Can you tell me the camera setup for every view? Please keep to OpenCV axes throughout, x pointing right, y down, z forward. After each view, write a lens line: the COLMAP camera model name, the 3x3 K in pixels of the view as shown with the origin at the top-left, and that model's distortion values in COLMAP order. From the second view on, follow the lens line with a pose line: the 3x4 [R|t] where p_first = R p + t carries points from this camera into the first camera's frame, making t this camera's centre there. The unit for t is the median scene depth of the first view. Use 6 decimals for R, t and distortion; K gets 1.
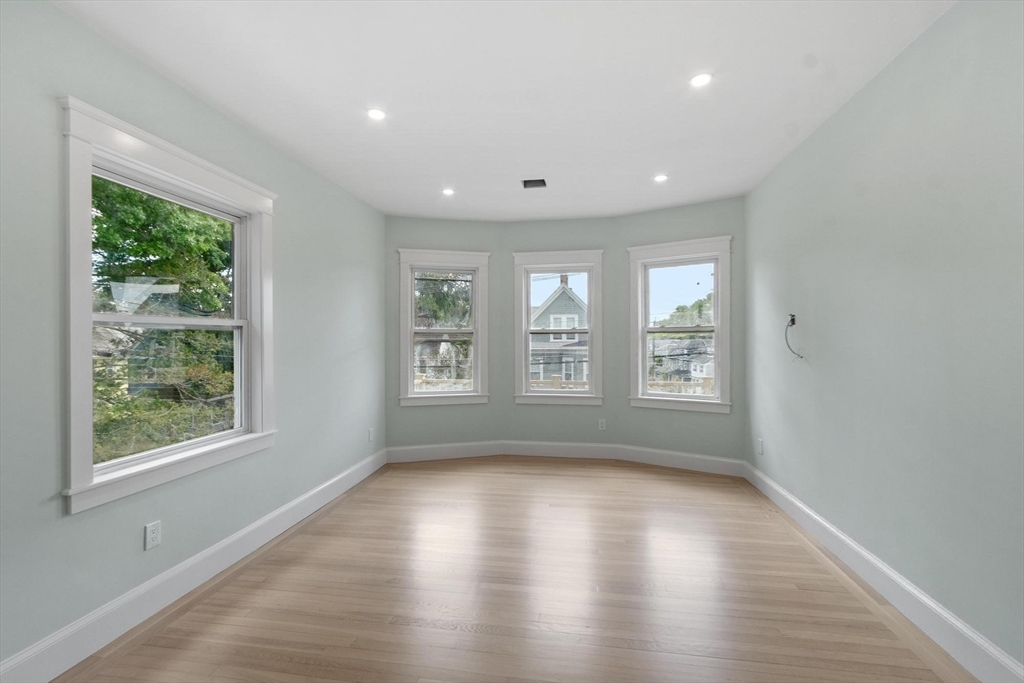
lens RADIAL K [[452.0, 0, 509.6], [0, 452.0, 340.4], [0, 0, 1]] dist [0.003361, -0.000600]
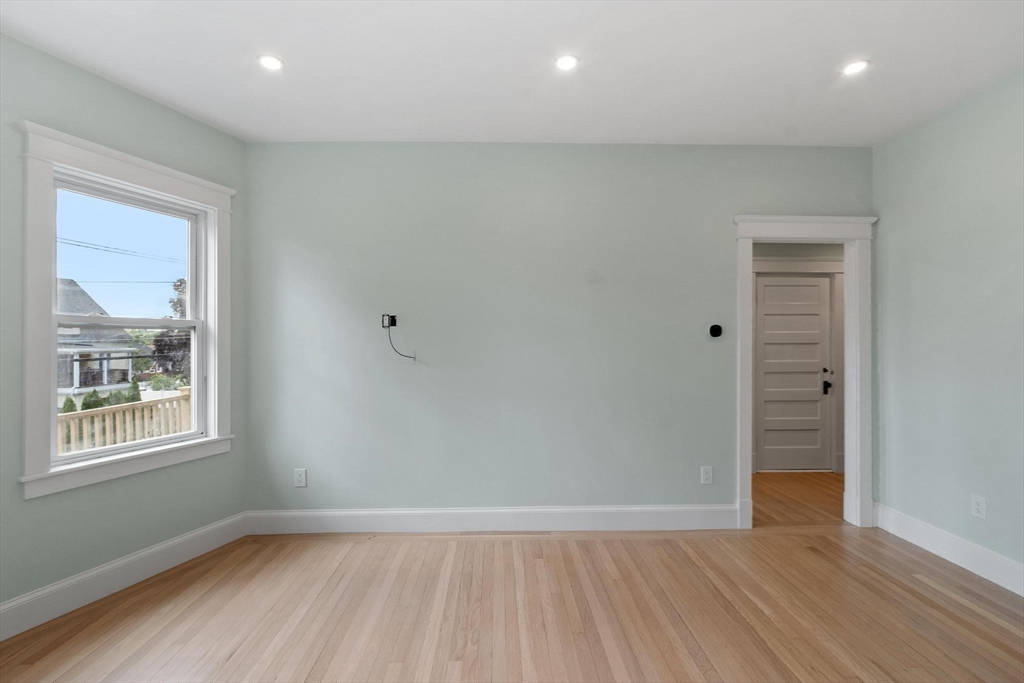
lens RADIAL K [[452.0, 0, 506.8], [0, 452.0, 342.3], [0, 0, 1]] dist [0.003361, -0.000600]
pose [[-0.190830, 0.004796, 0.981611, -0.399049], [0.004672, 0.999981, -0.003977, 0.005068], [-0.981612, 0.003828, -0.190849, 1.107236]]
